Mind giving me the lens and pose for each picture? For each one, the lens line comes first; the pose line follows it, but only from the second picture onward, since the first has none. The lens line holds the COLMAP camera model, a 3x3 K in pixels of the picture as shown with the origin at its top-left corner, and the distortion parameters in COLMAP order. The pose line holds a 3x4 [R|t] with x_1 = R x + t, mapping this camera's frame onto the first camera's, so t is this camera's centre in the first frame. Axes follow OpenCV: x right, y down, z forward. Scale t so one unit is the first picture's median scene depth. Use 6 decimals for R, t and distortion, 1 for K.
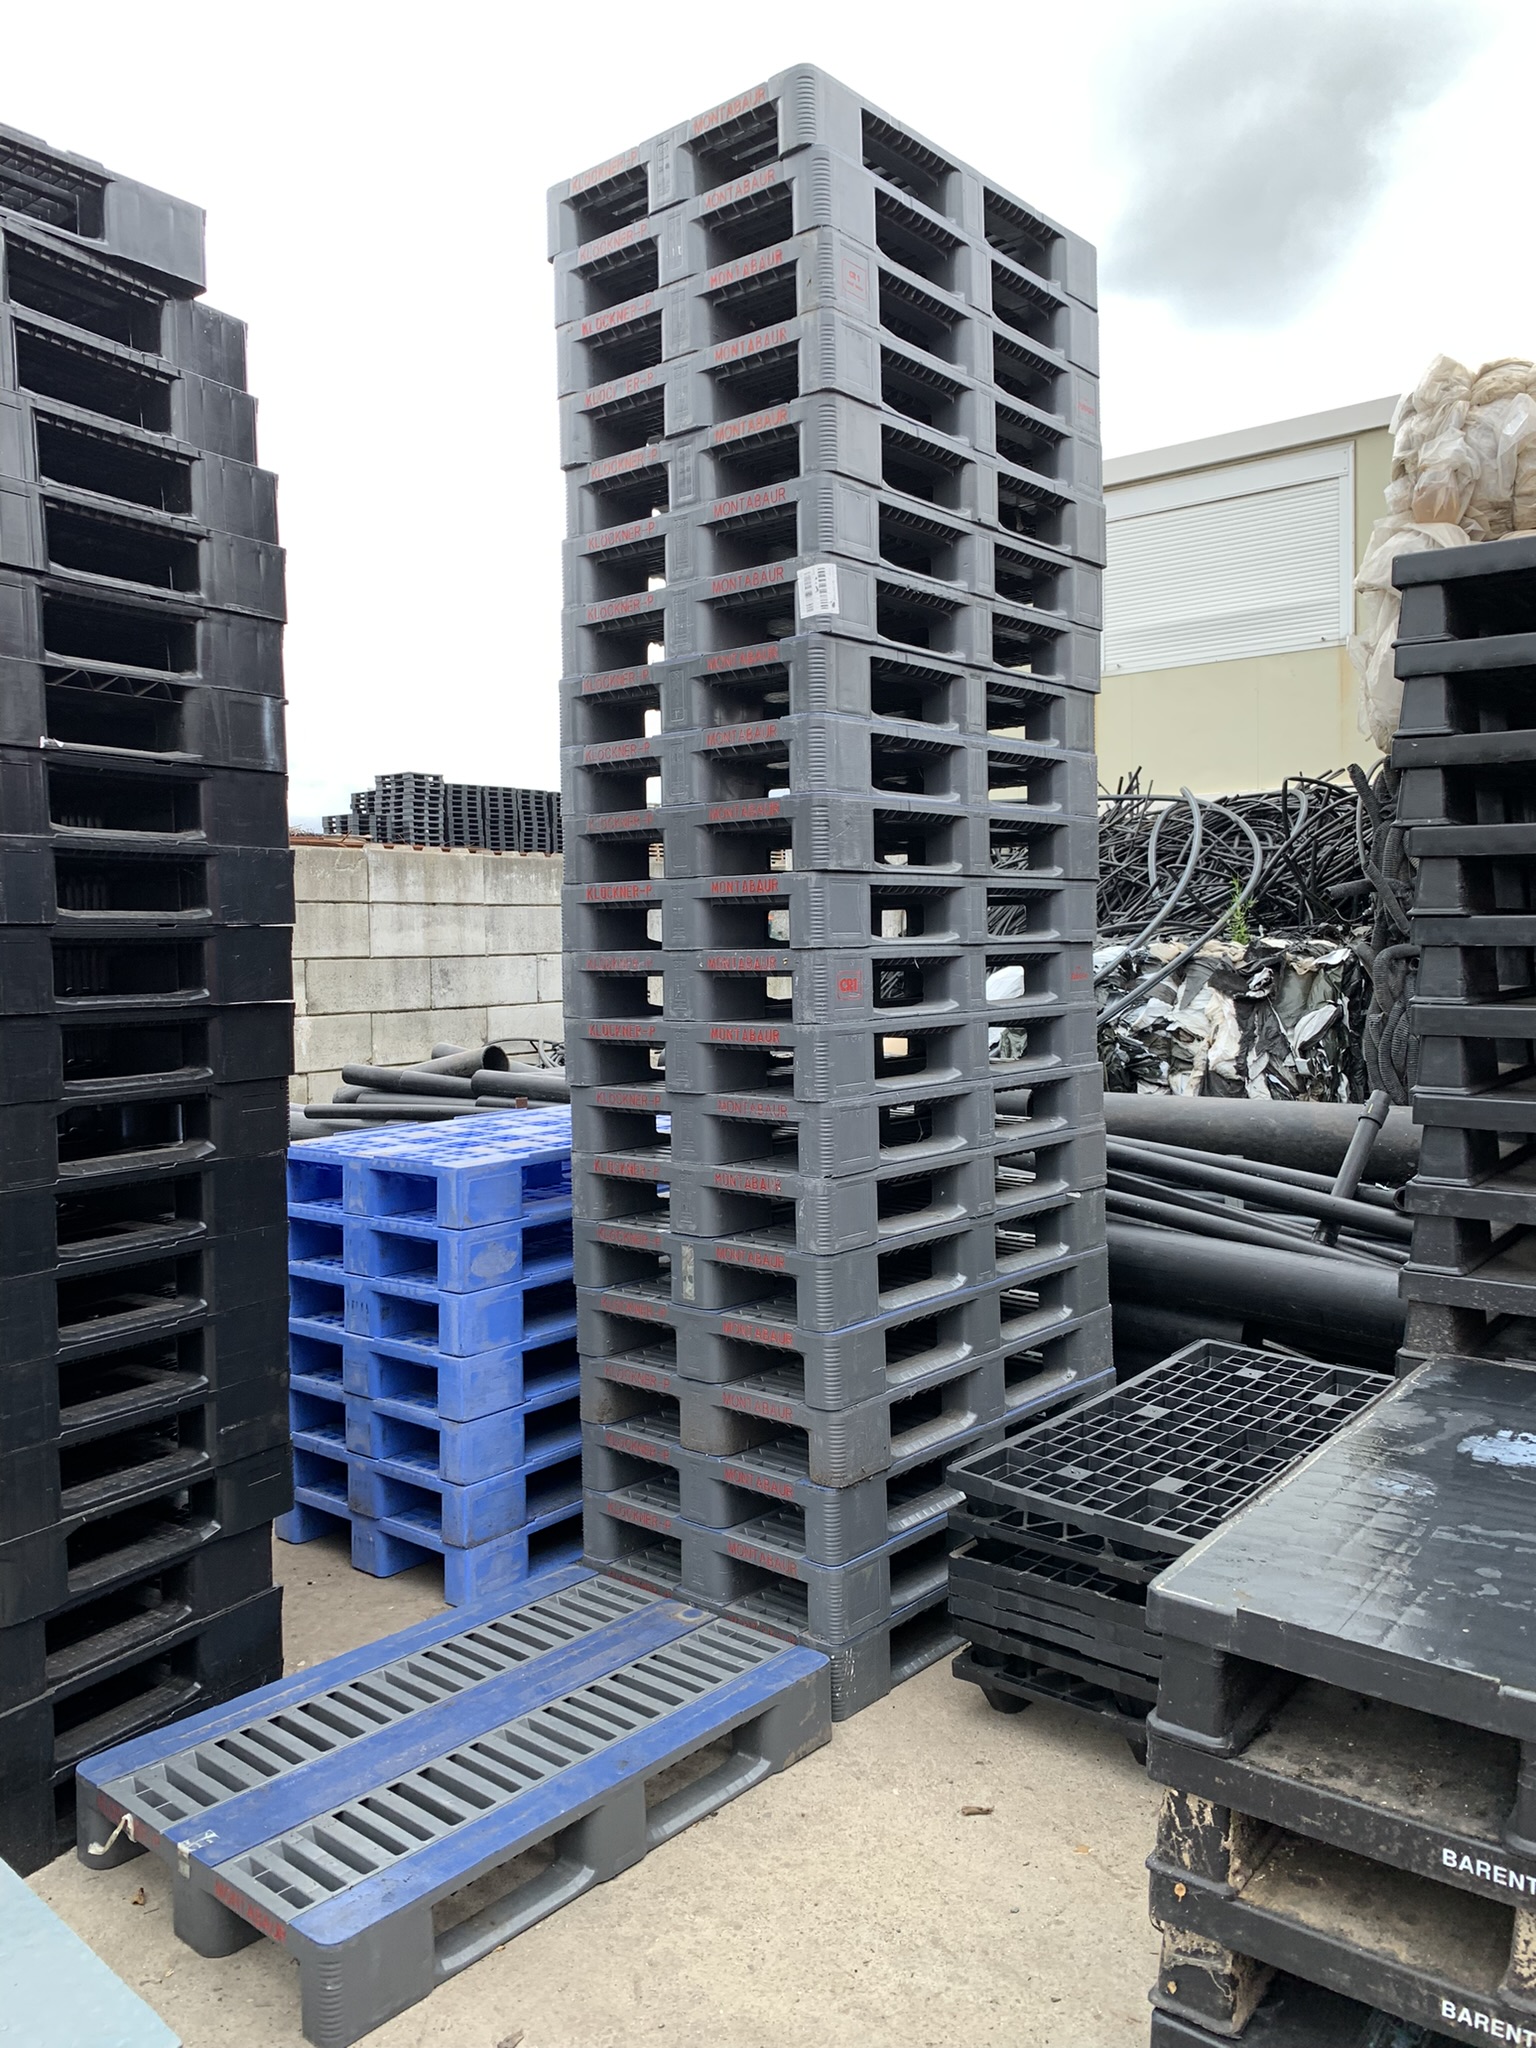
lens RADIAL K [[1550.0, 0, 759.5], [0, 1550.0, 1006.9], [0, 0, 1]] dist [0.025290, -0.024233]
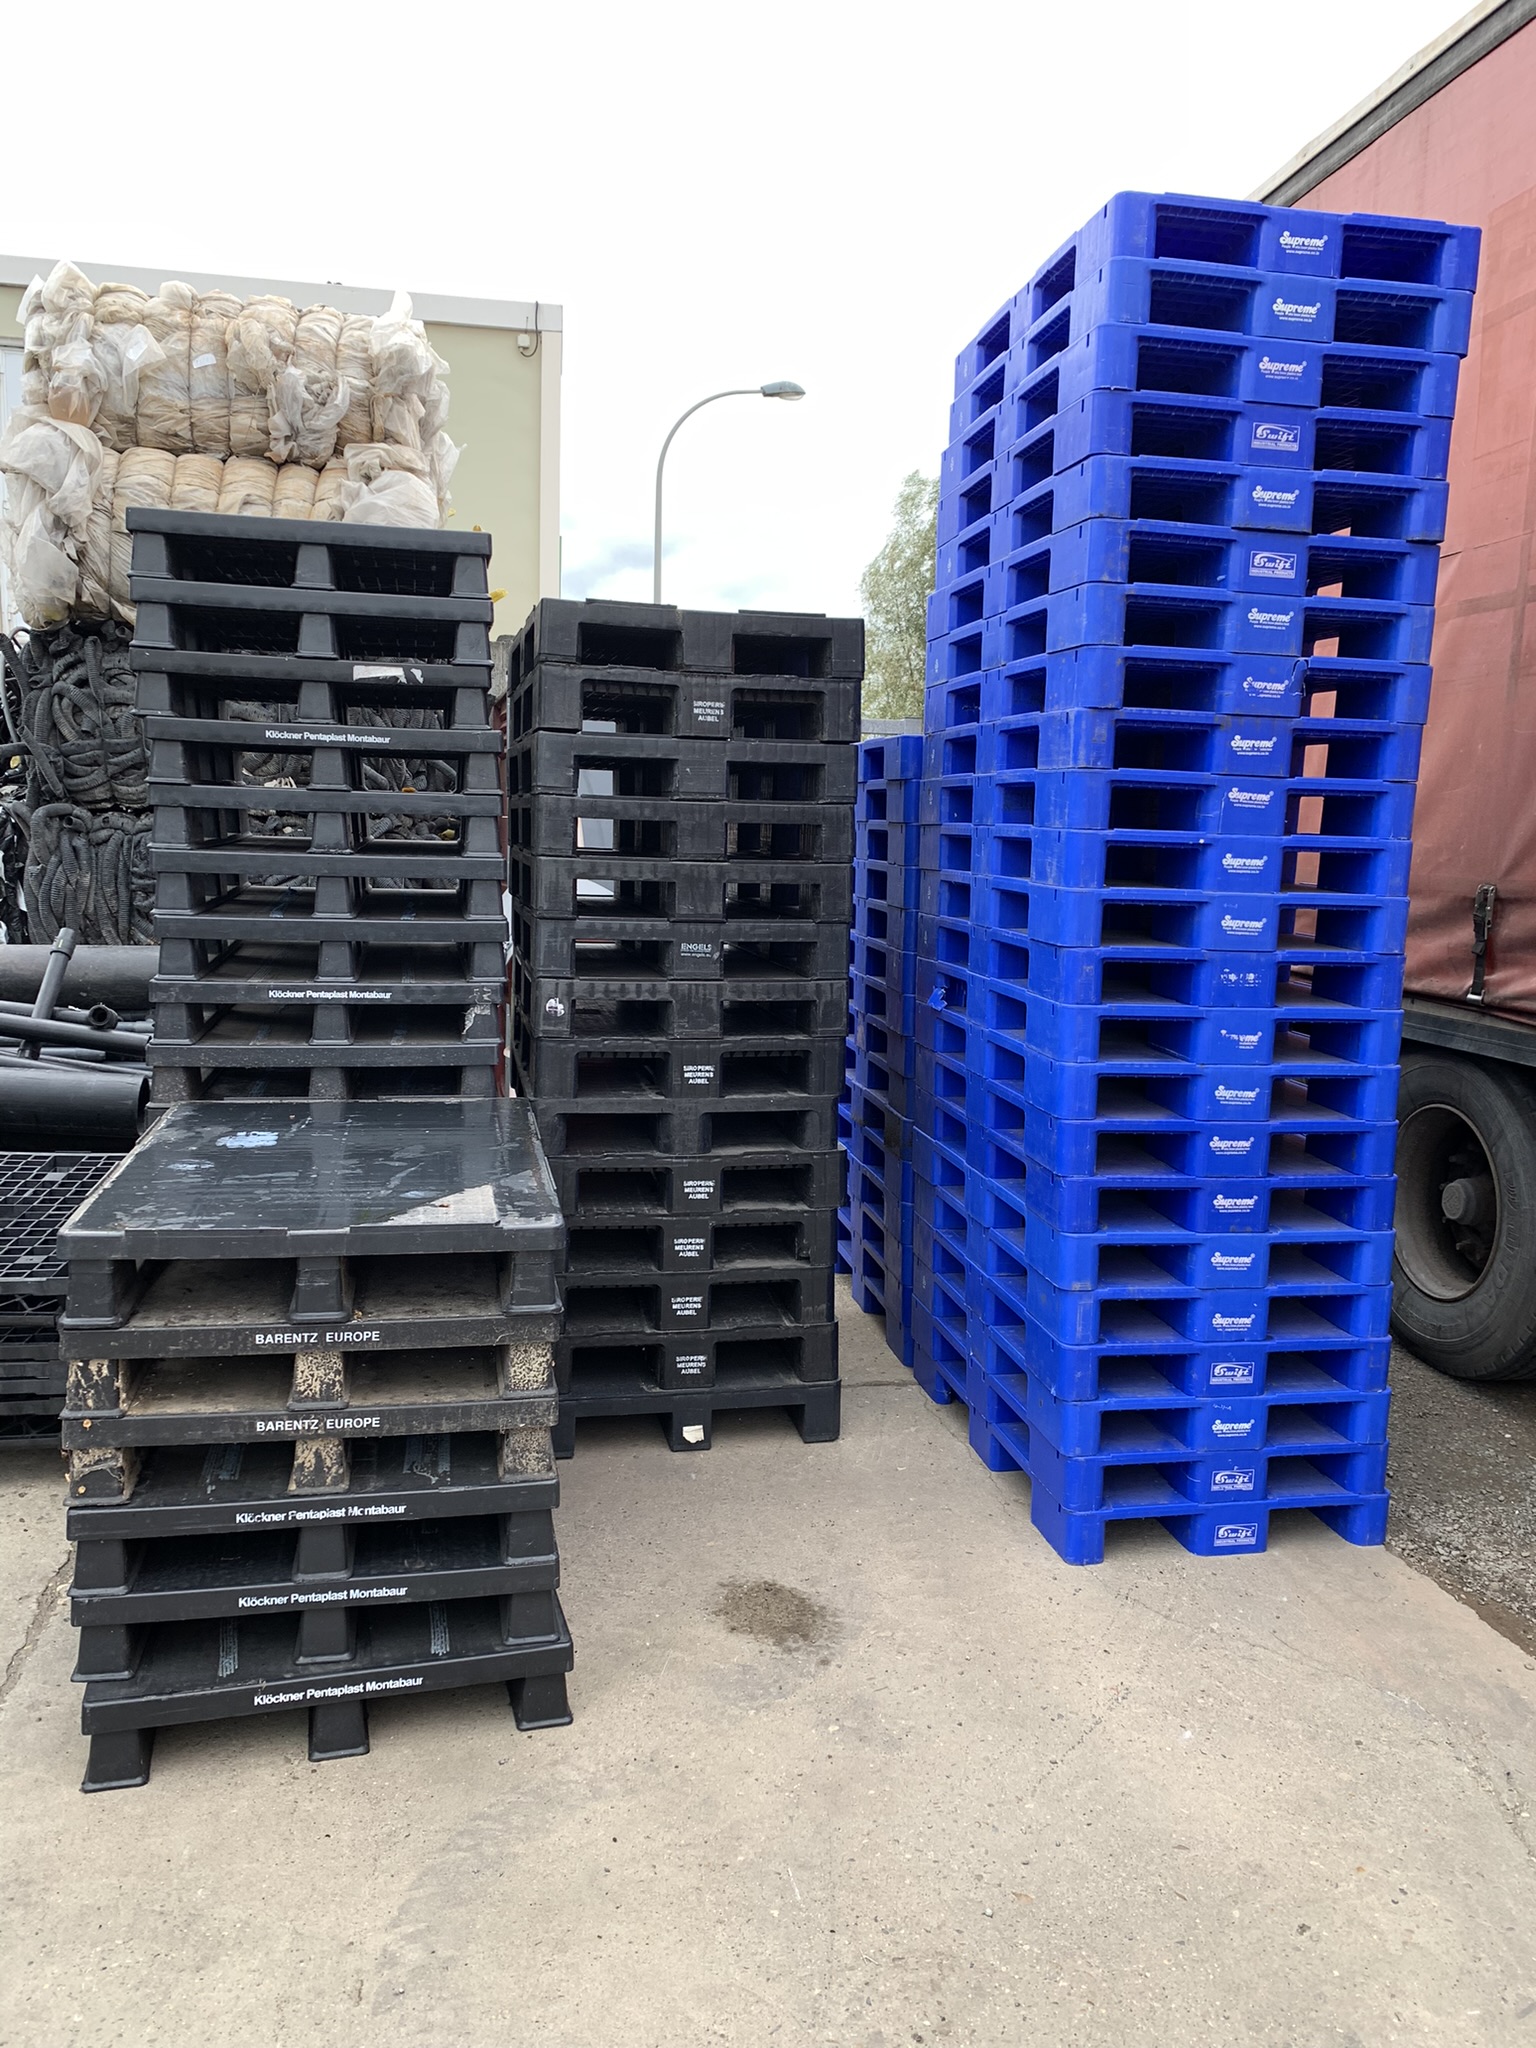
lens RADIAL K [[1550.0, 0, 766.3], [0, 1550.0, 1025.6], [0, 0, 1]] dist [0.025290, -0.024233]
pose [[0.649216, -0.068465, 0.757517, -0.174346], [-0.006910, 0.995368, 0.095884, 0.011792], [-0.760573, -0.067484, 0.645736, -0.188953]]
